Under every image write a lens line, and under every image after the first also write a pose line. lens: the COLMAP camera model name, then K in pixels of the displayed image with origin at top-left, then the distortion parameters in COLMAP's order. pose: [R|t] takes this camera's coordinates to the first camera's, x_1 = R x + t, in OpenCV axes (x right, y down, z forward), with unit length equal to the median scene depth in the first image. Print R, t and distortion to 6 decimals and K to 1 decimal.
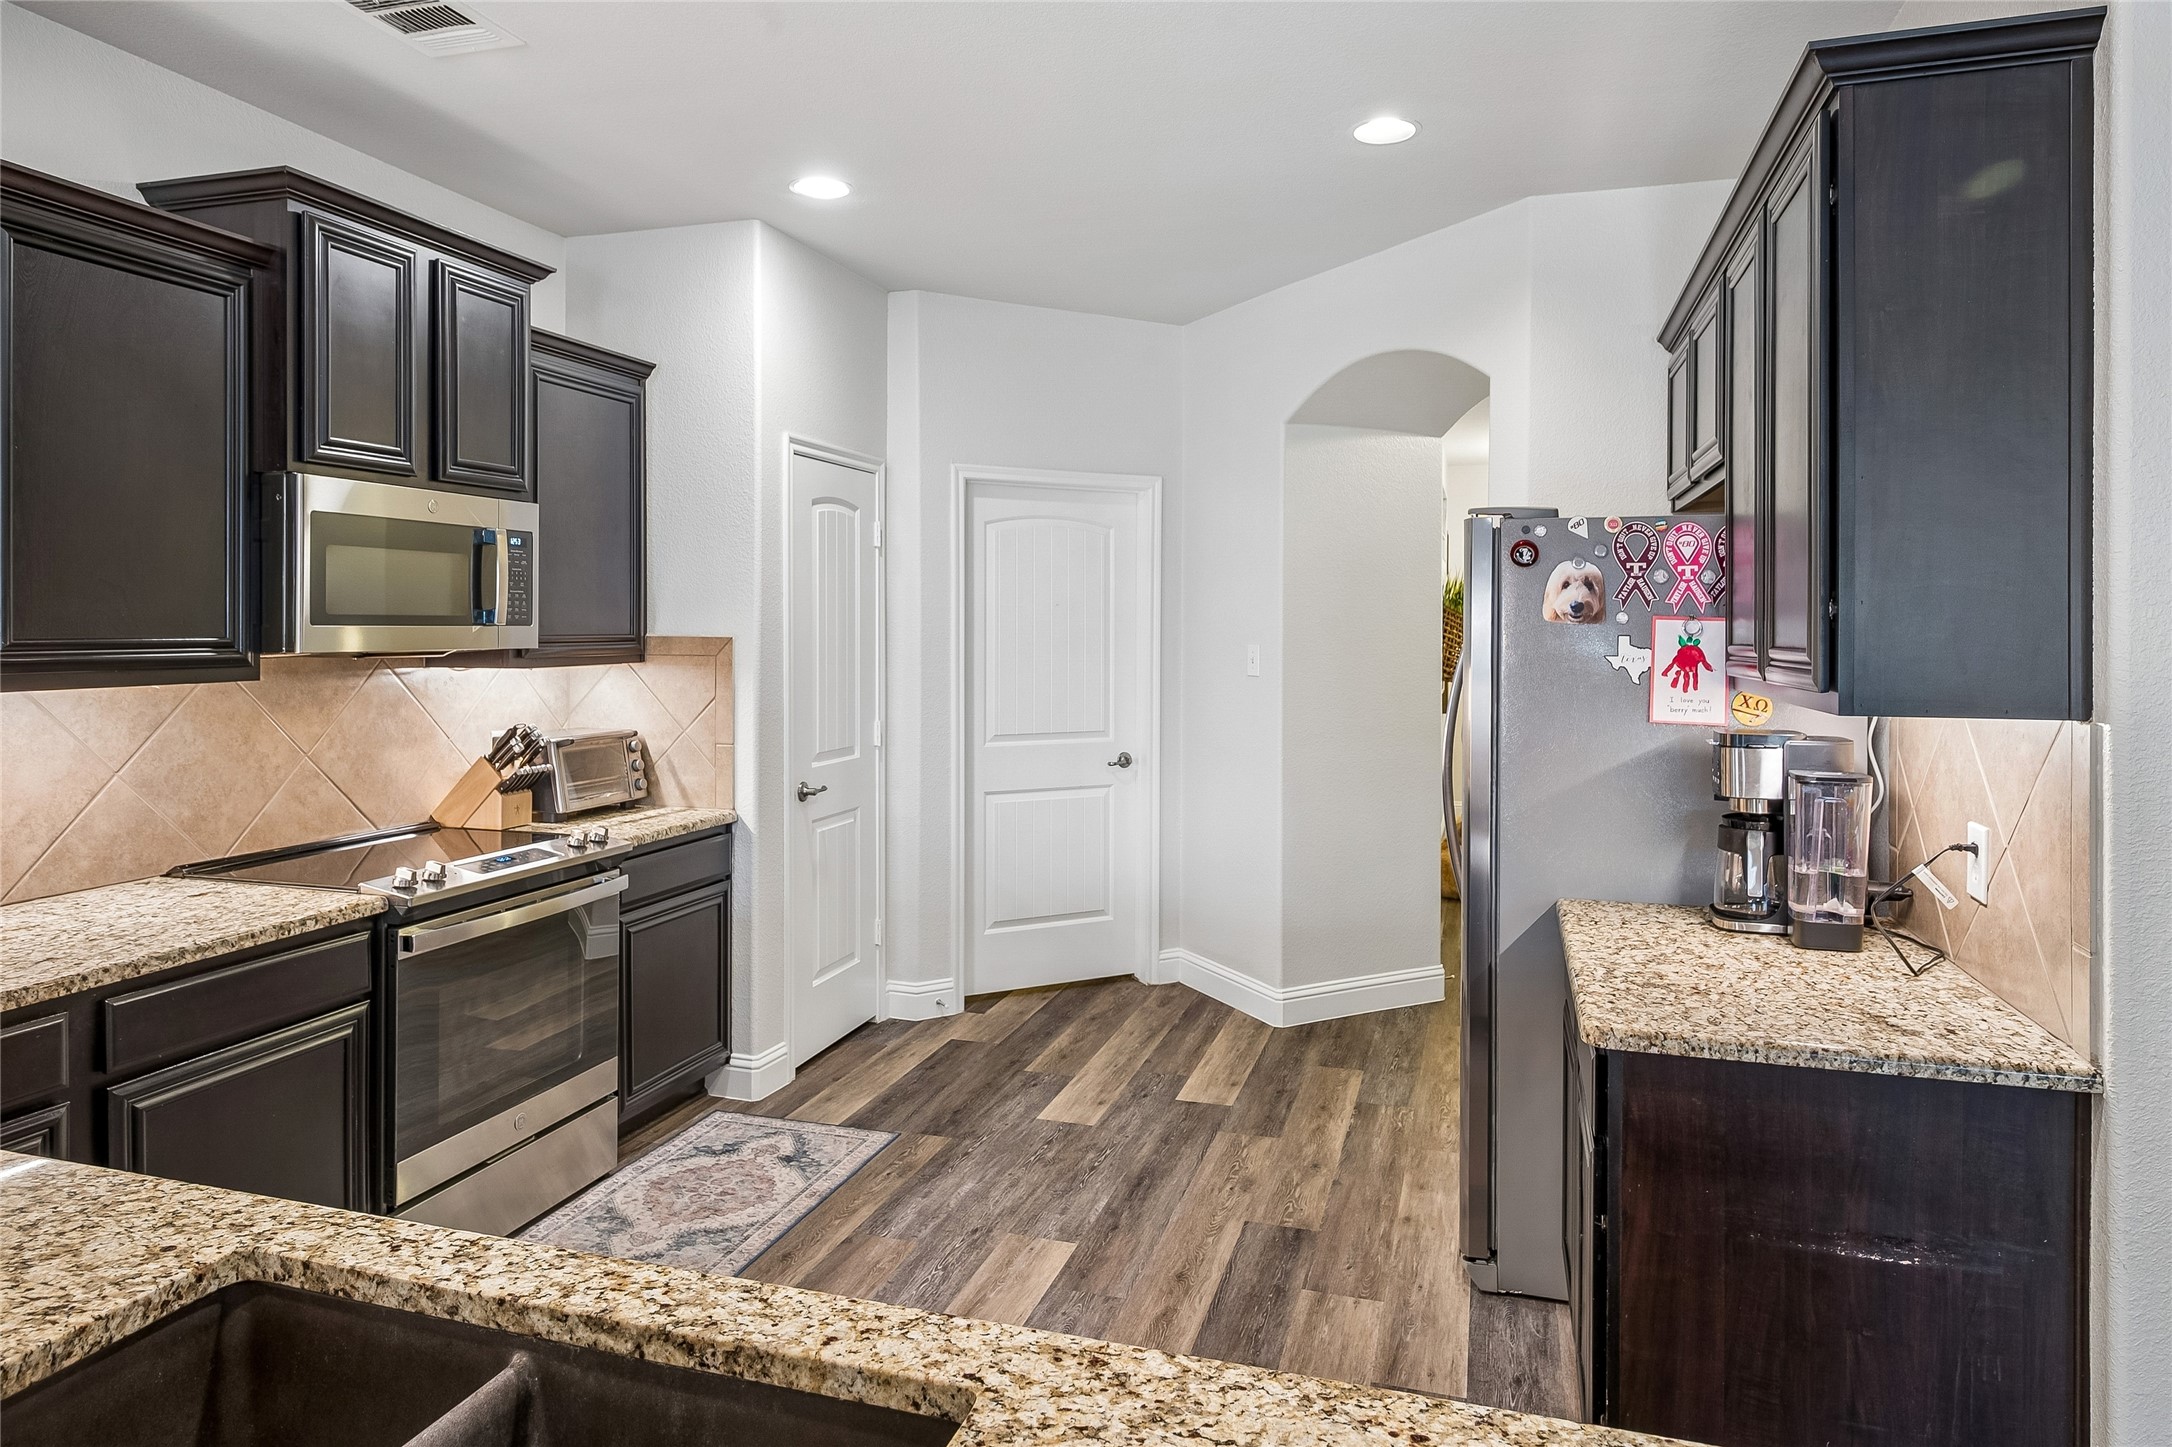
lens RADIAL K [[1292.4, 0, 1082.5], [0, 1292.4, 626.8], [0, 0, 1]] dist [-0.005365, 0.003466]
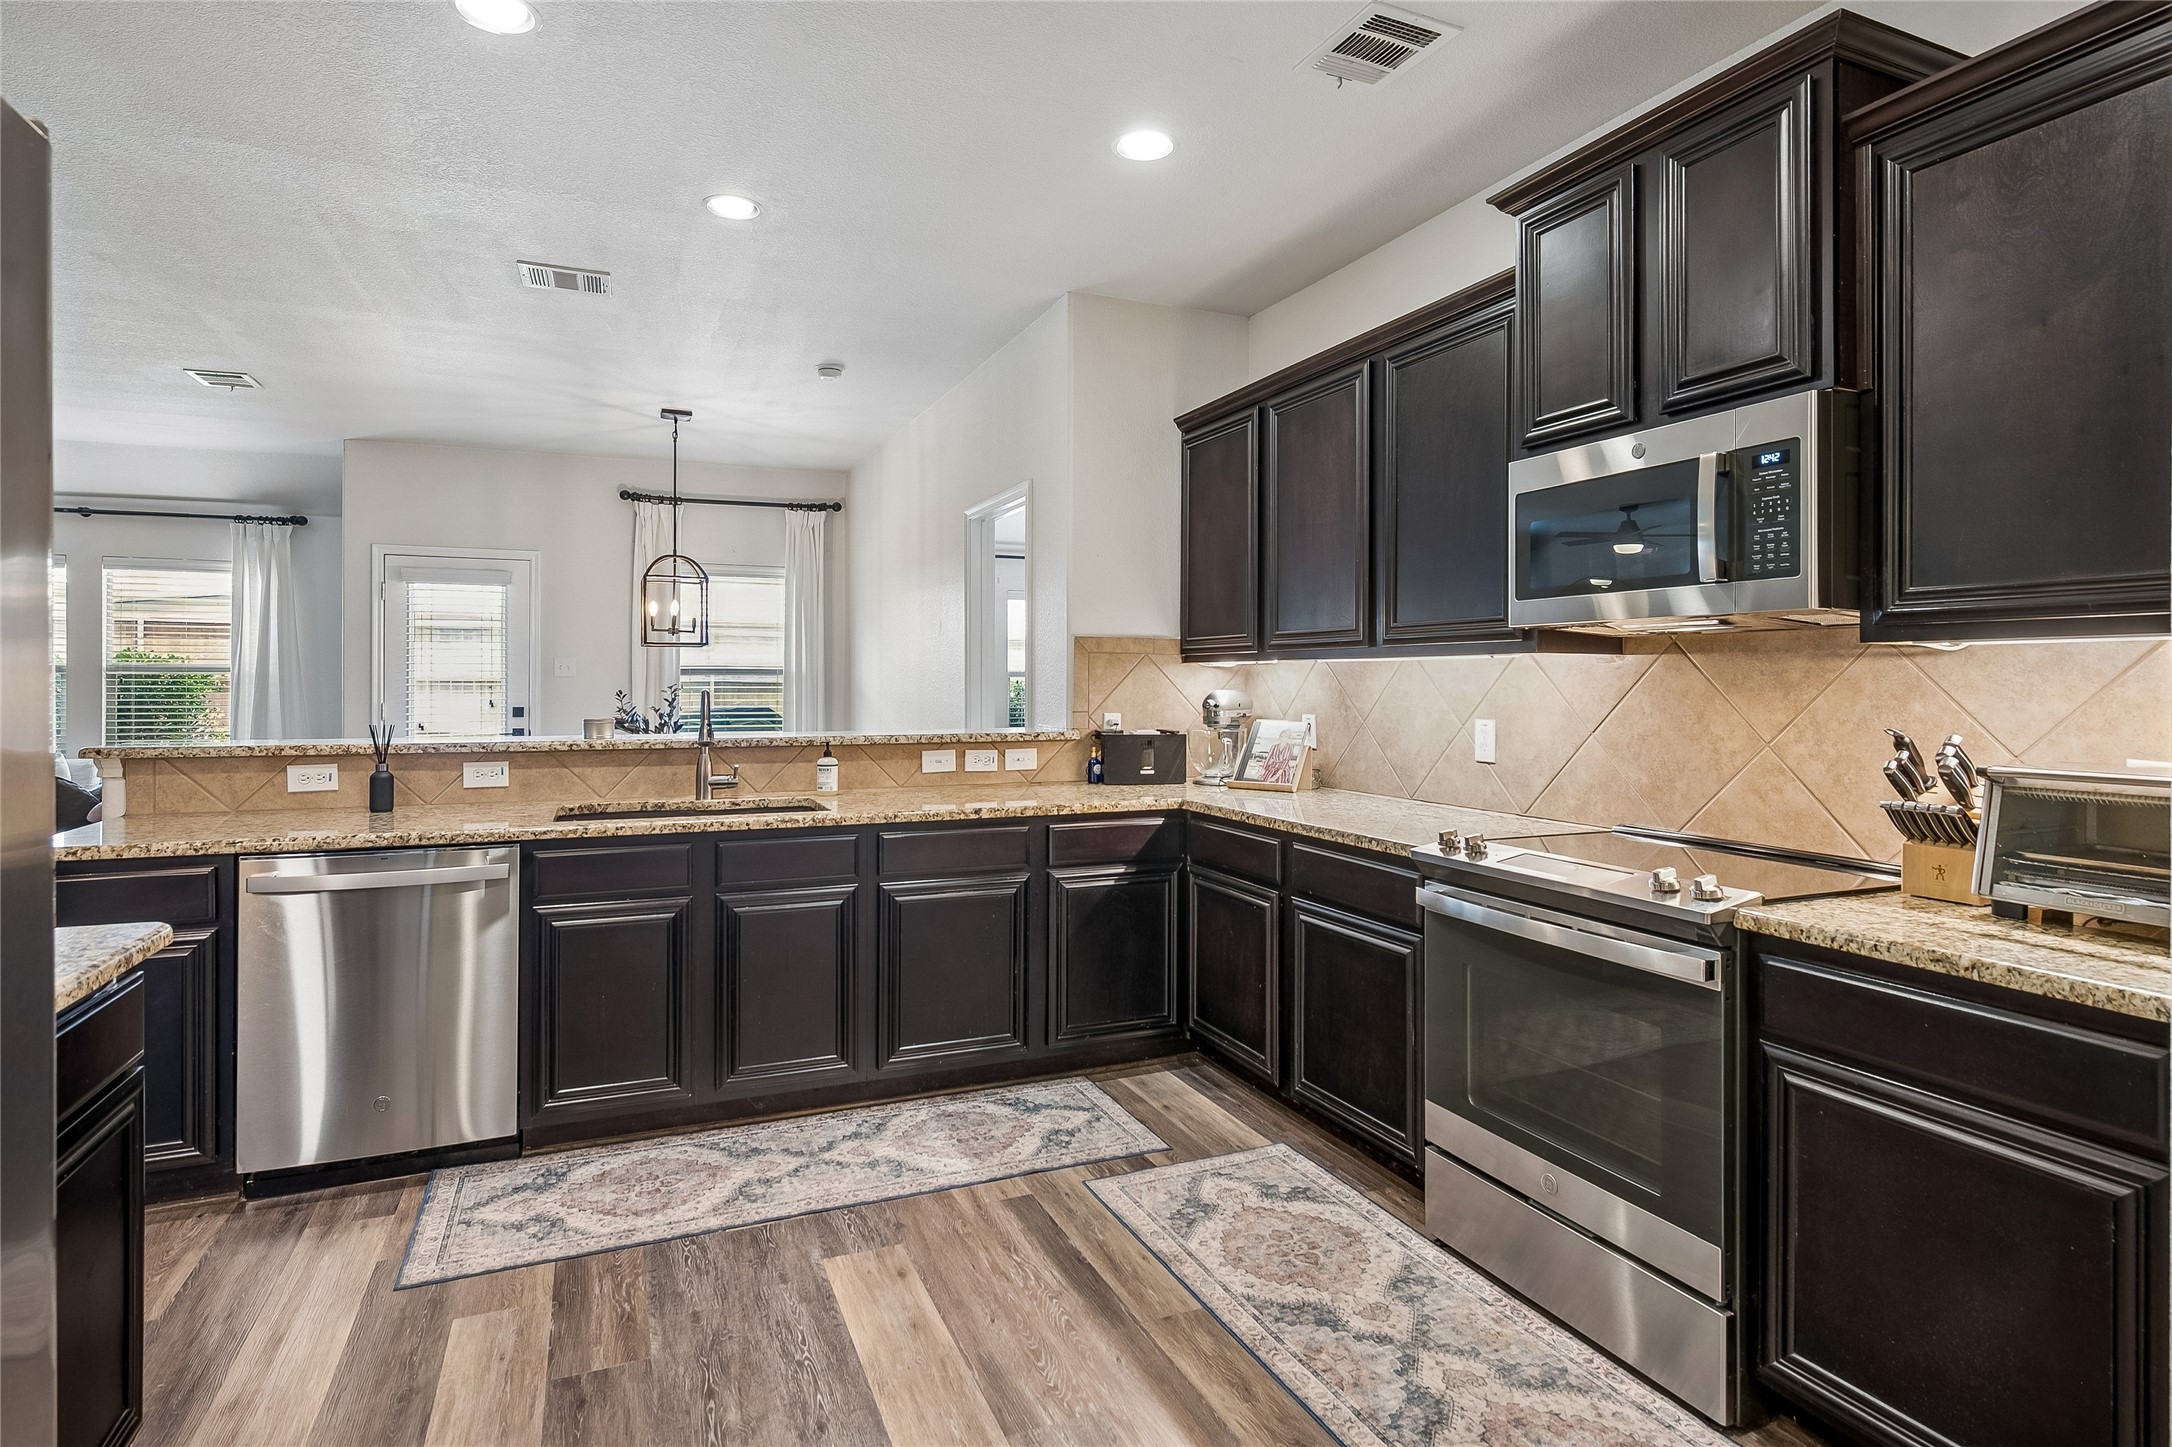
lens RADIAL K [[1122.2, 0, 1051.7], [0, 1122.2, 668.2], [0, 0, 1]] dist [-0.000945, -0.002017]
pose [[-0.772706, -0.012898, -0.634633, 0.261540], [-0.005958, 0.999897, -0.013066, 0.061657], [0.634736, -0.006315, -0.772703, 1.307606]]
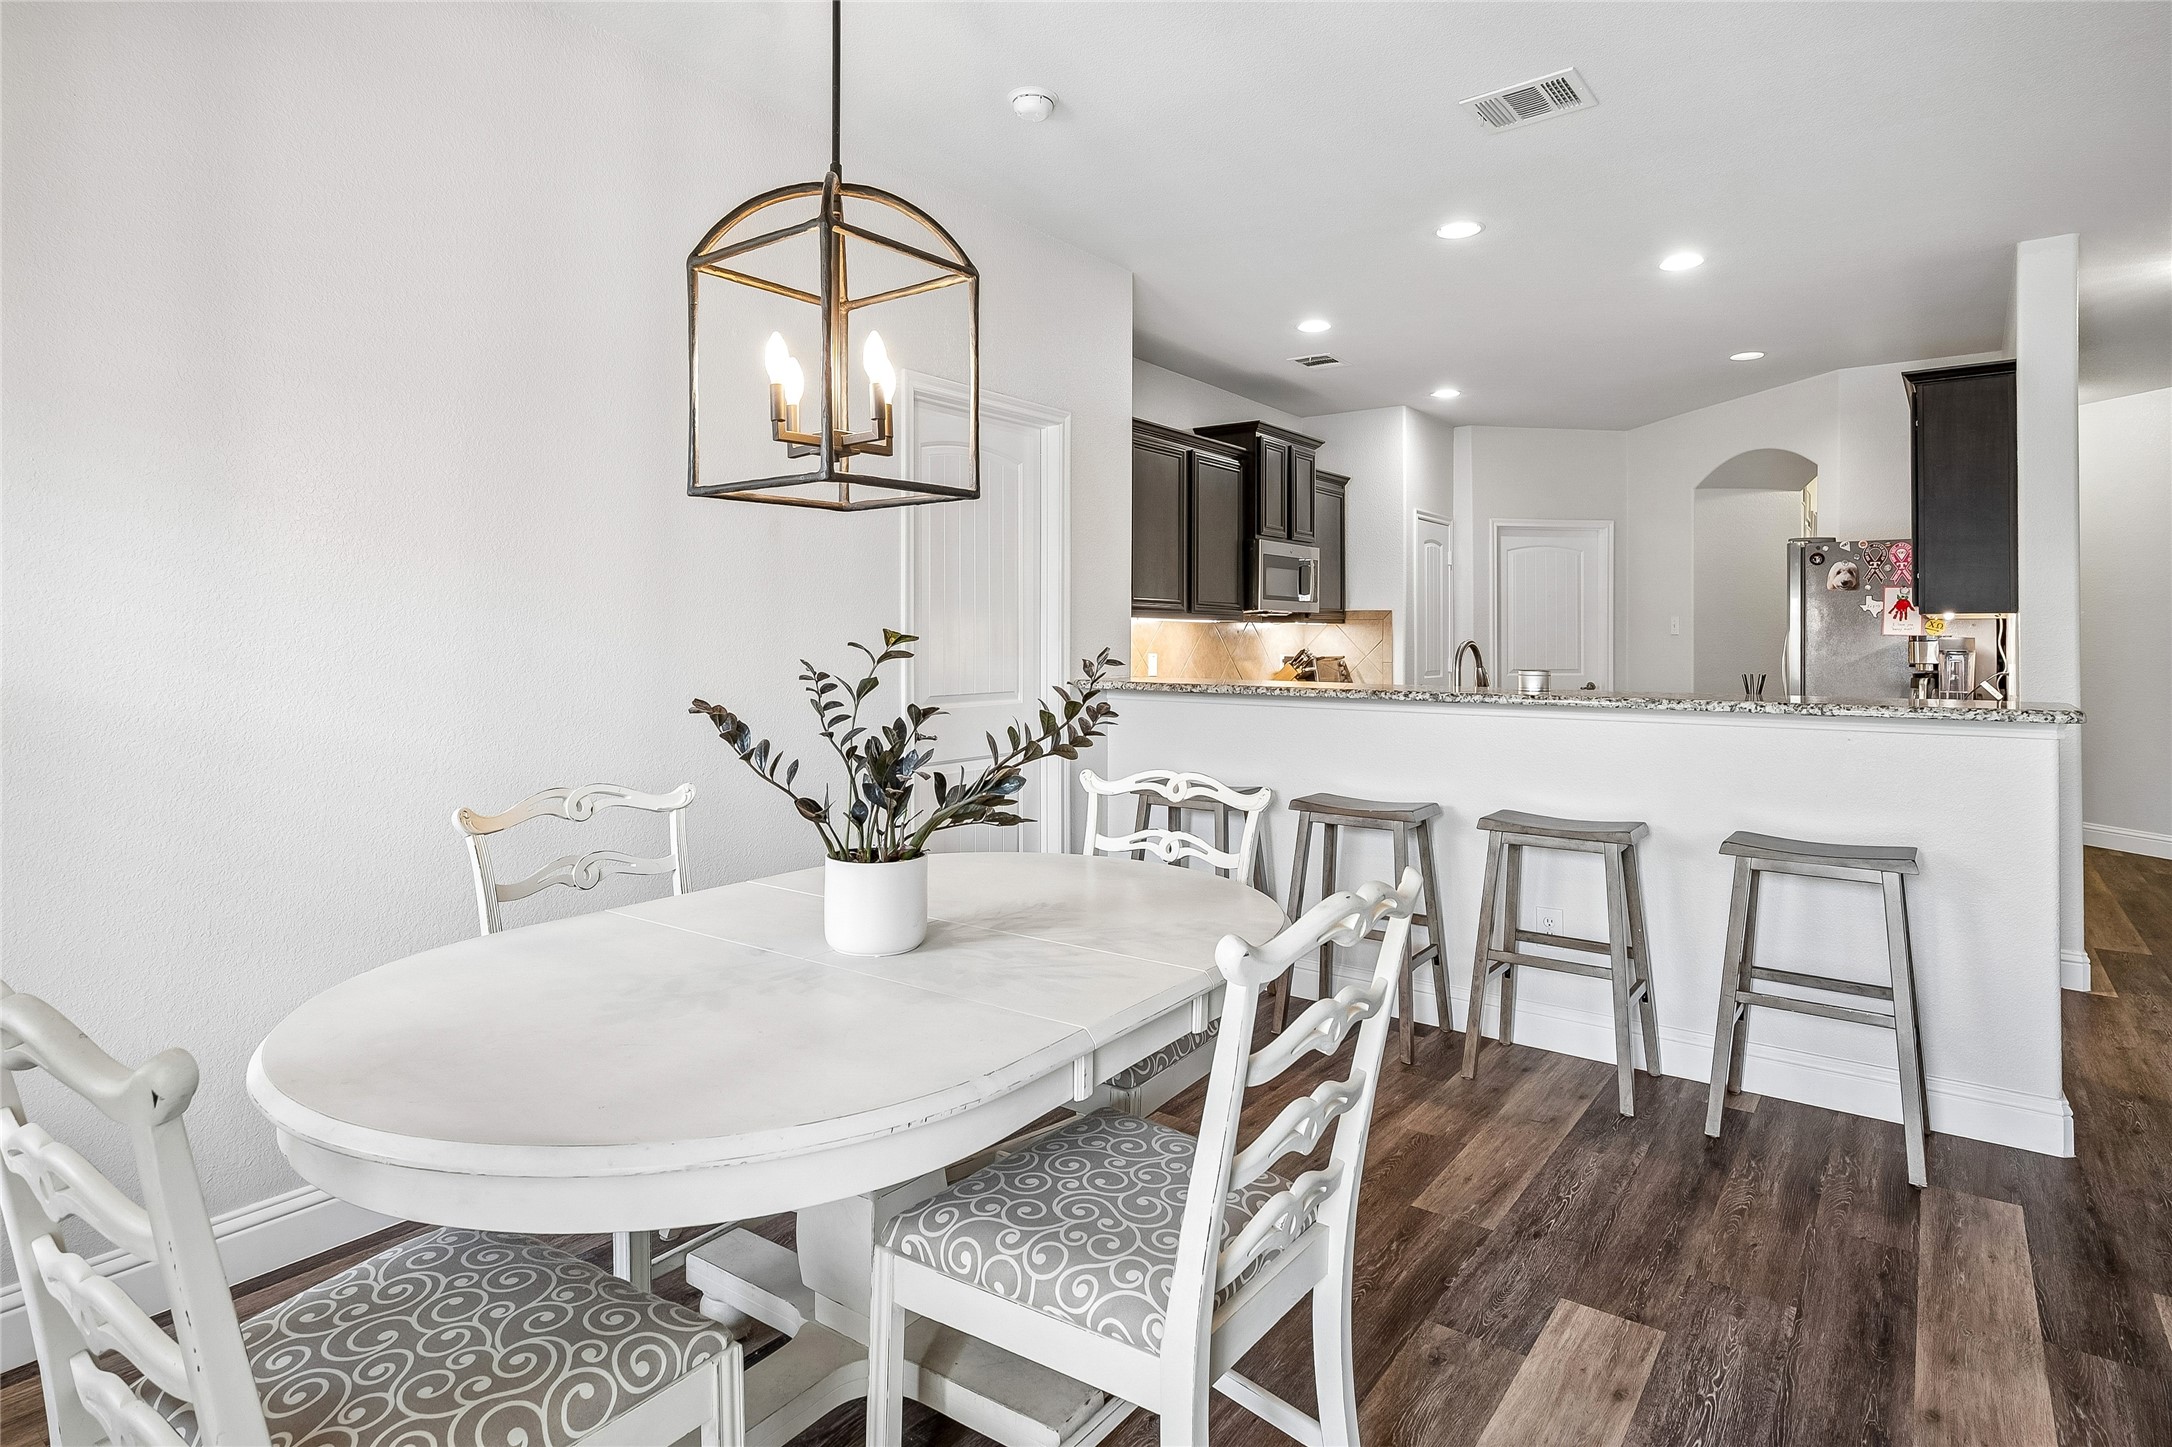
lens RADIAL K [[1122.2, 0, 1096.5], [0, 1122.2, 643.3], [0, 0, 1]] dist [-0.000945, -0.002017]
pose [[0.943795, -0.001593, -0.330527, -0.157985], [0.002916, 0.999990, 0.003508, 0.066301], [0.330518, -0.004275, 0.943790, -1.043302]]
